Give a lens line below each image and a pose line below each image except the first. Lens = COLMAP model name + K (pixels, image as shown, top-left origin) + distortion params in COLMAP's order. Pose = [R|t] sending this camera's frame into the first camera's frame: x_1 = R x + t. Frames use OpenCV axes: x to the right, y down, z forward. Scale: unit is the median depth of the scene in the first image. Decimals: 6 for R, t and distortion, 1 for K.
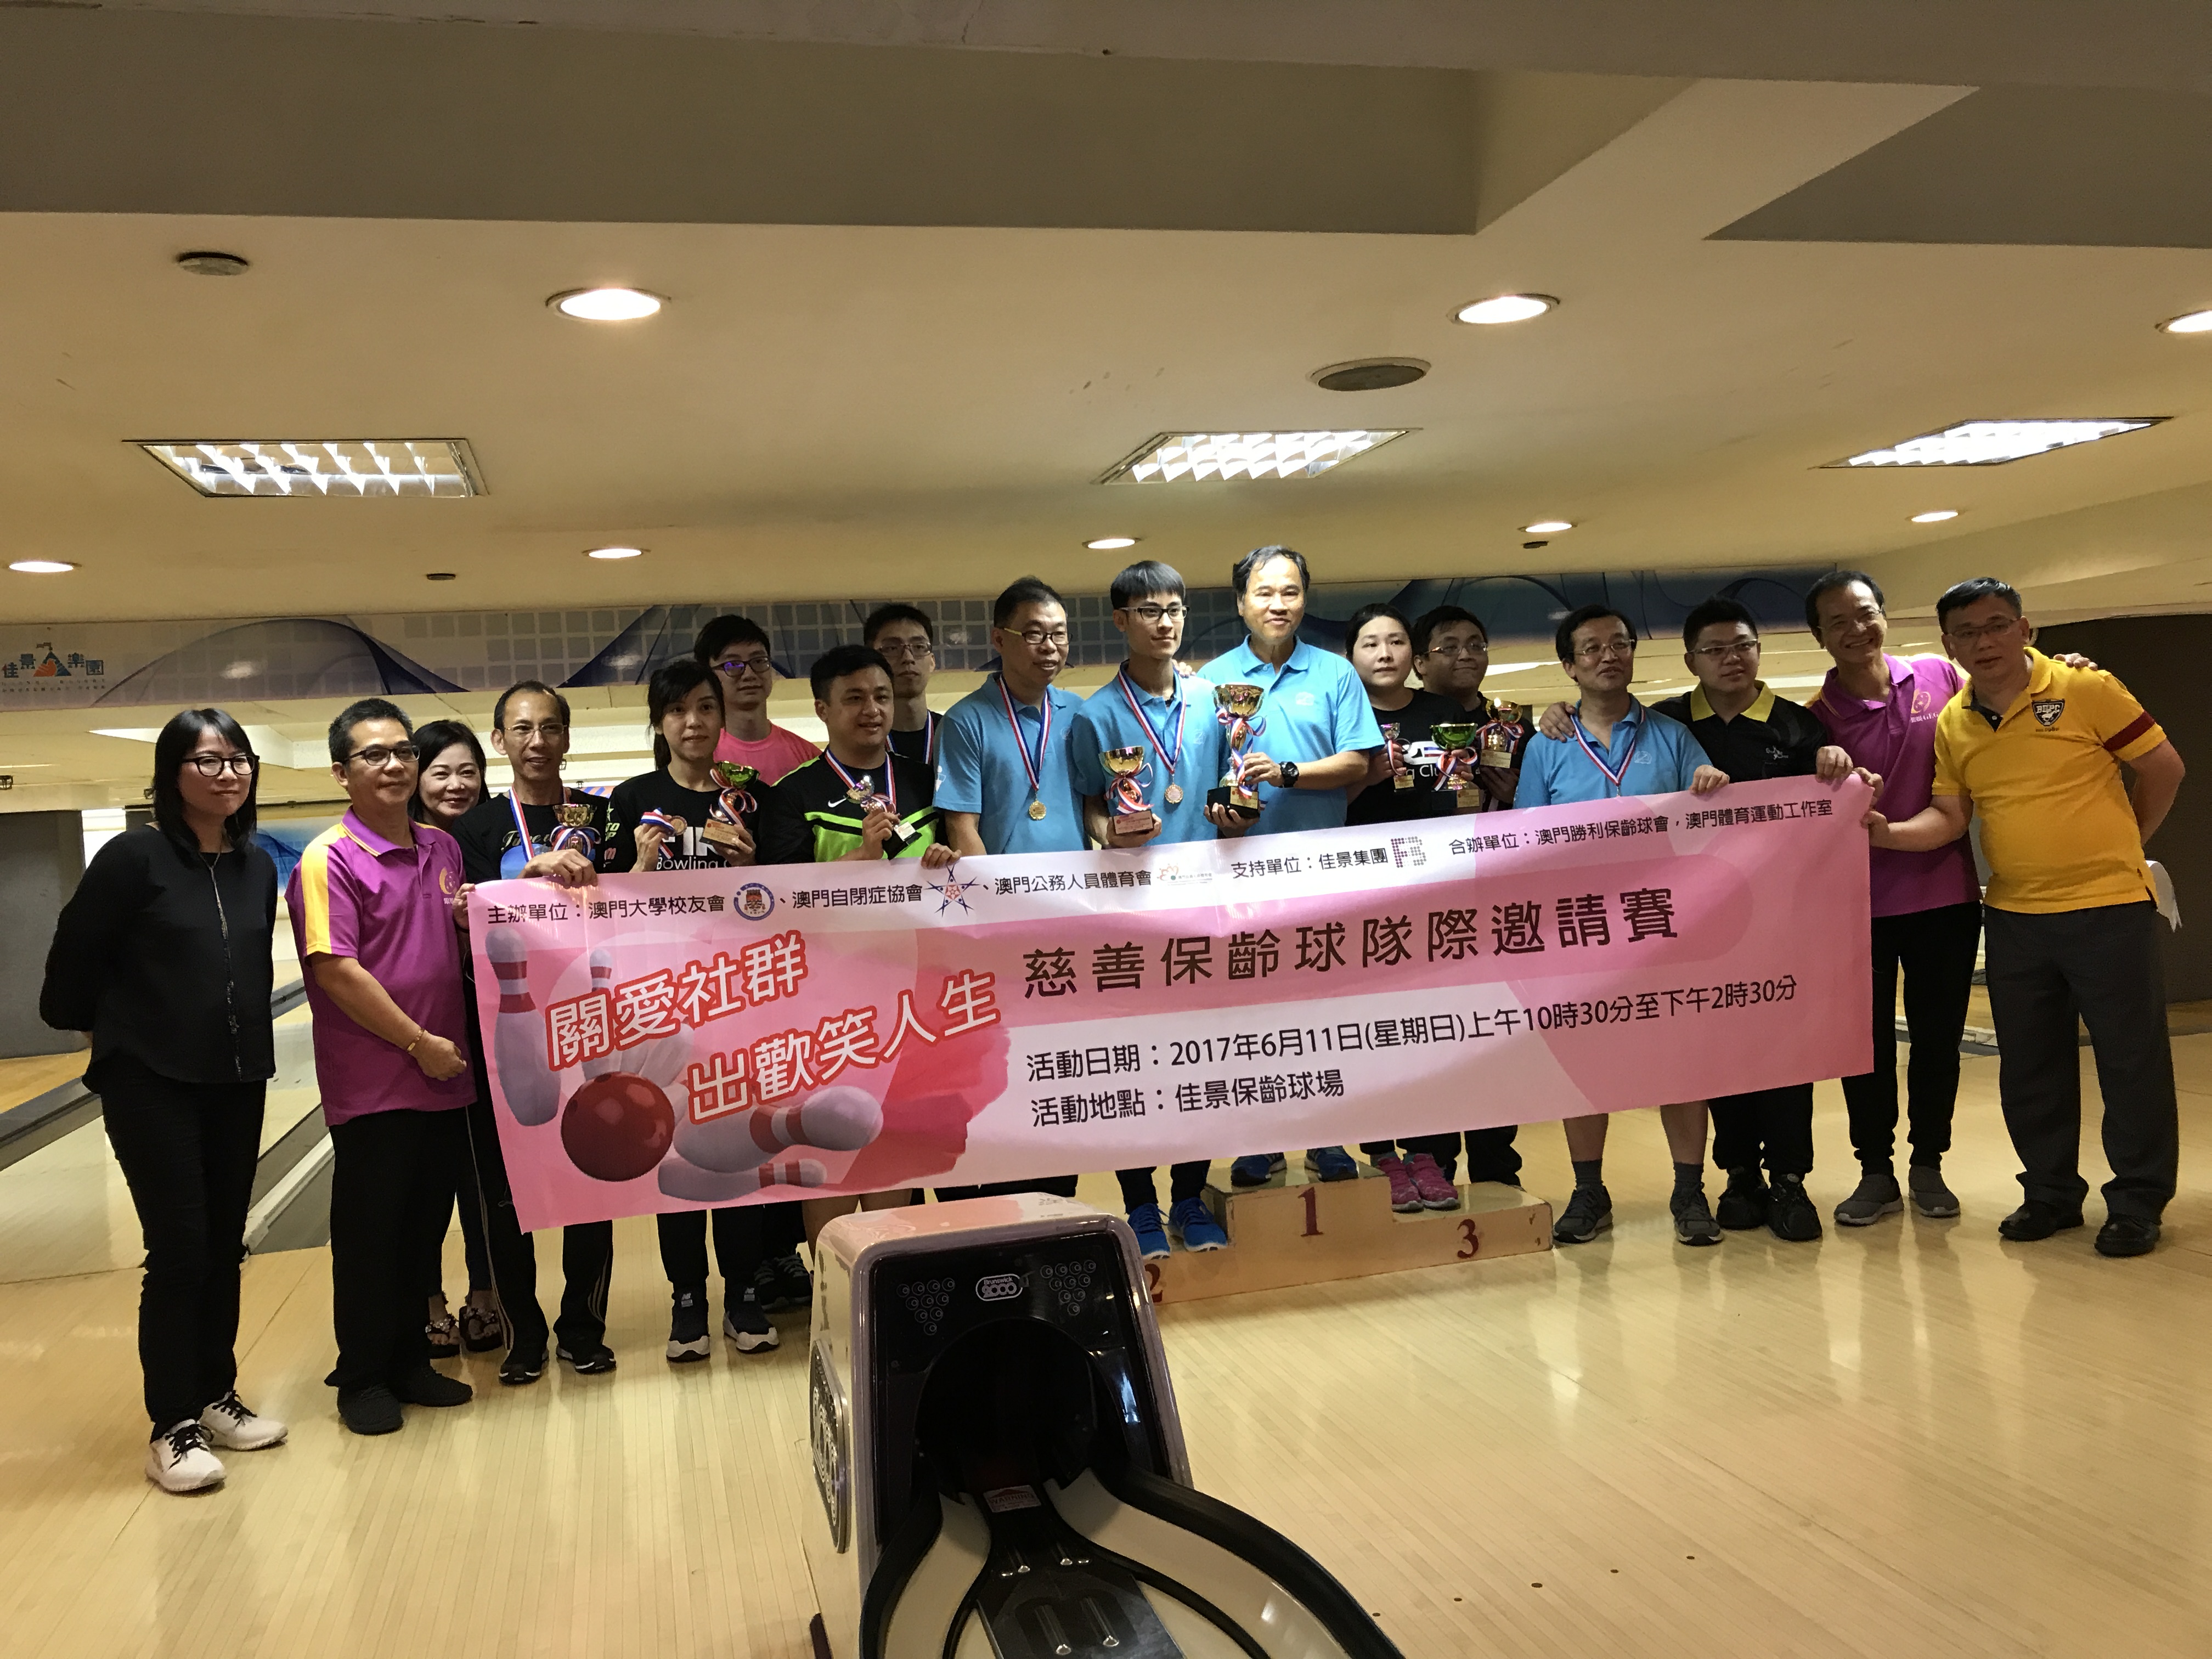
lens RADIAL K [[1796.9, 0, 1106.0], [0, 1796.9, 829.5], [0, 0, 1]] dist [0.030632, 0.000673]
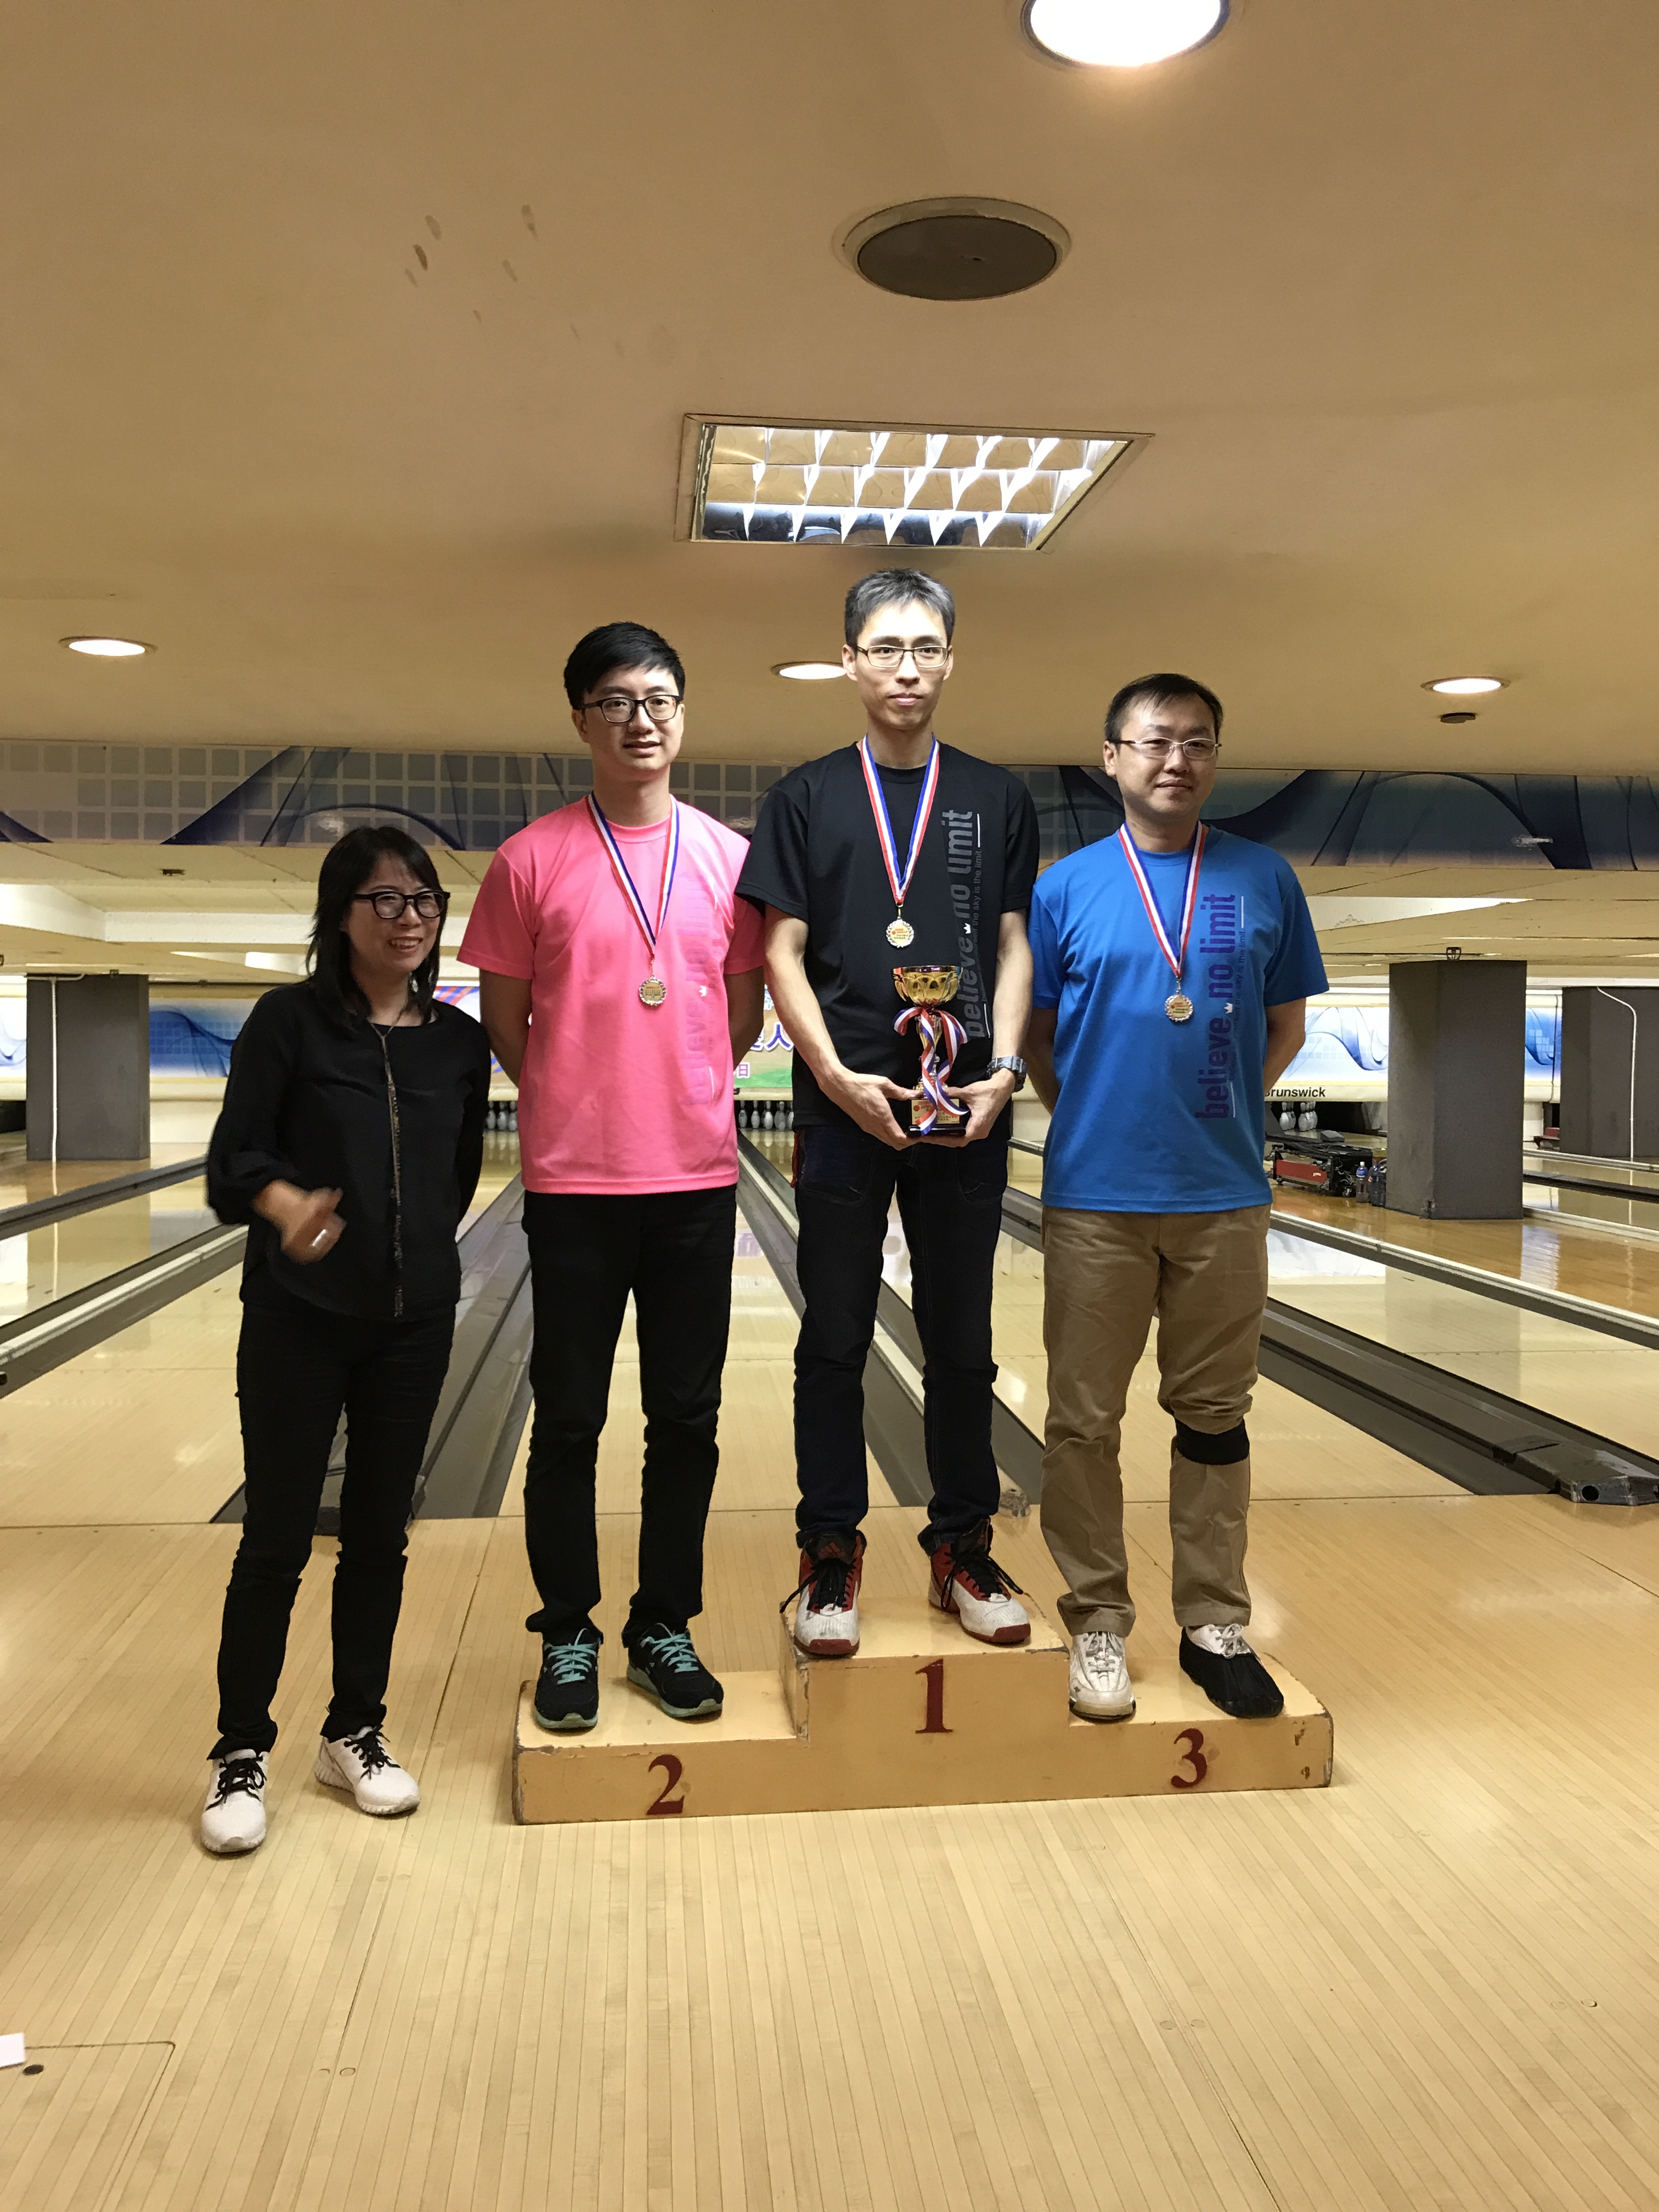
lens RADIAL K [[1834.1, 0, 833.1], [0, 1834.1, 1098.8], [0, 0, 1]] dist [0.020873, 0.008690]
pose [[0.987025, 0.074796, -0.142082, 0.132152], [-0.071186, 0.997002, 0.030328, -0.015586], [0.143924, -0.019820, 0.989390, 0.295875]]
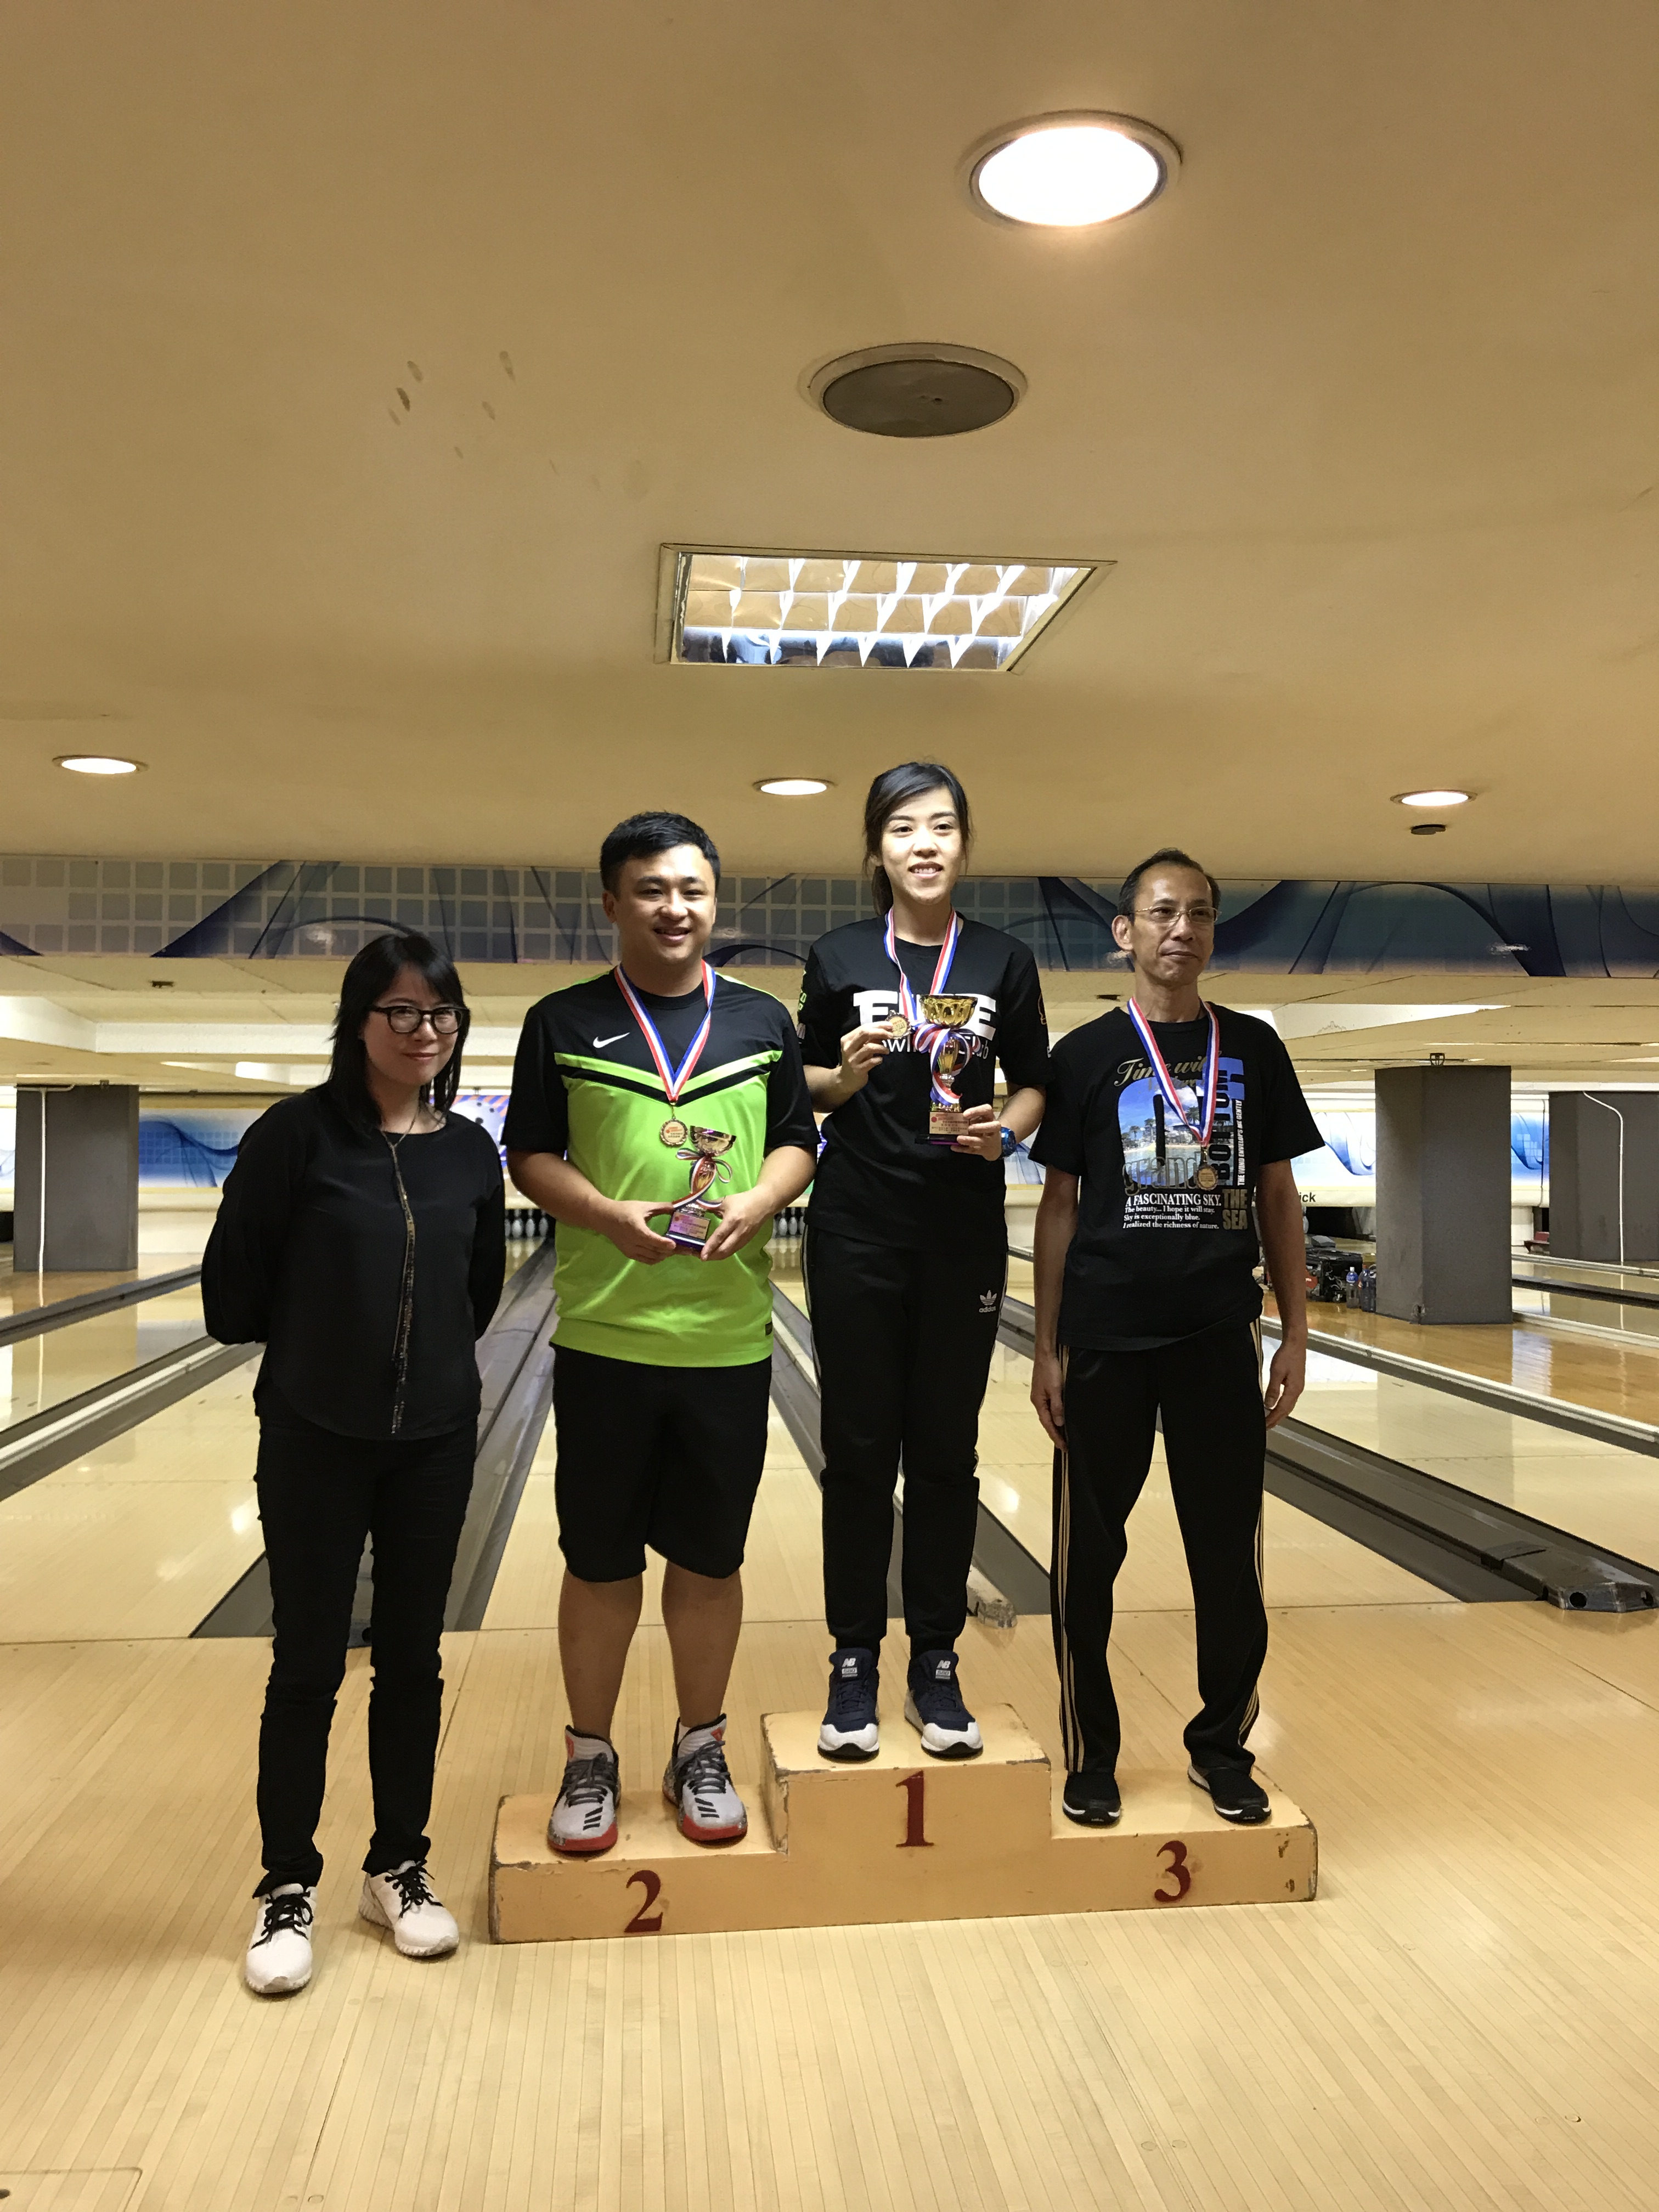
lens RADIAL K [[1833.9, 0, 836.9], [0, 1833.9, 1113.6], [0, 0, 1]] dist [0.032630, -0.012286]
pose [[0.988156, 0.063750, -0.139586, 0.137736], [-0.067192, 0.997538, -0.020085, -0.016434], [0.137962, 0.029226, 0.990006, 0.289477]]
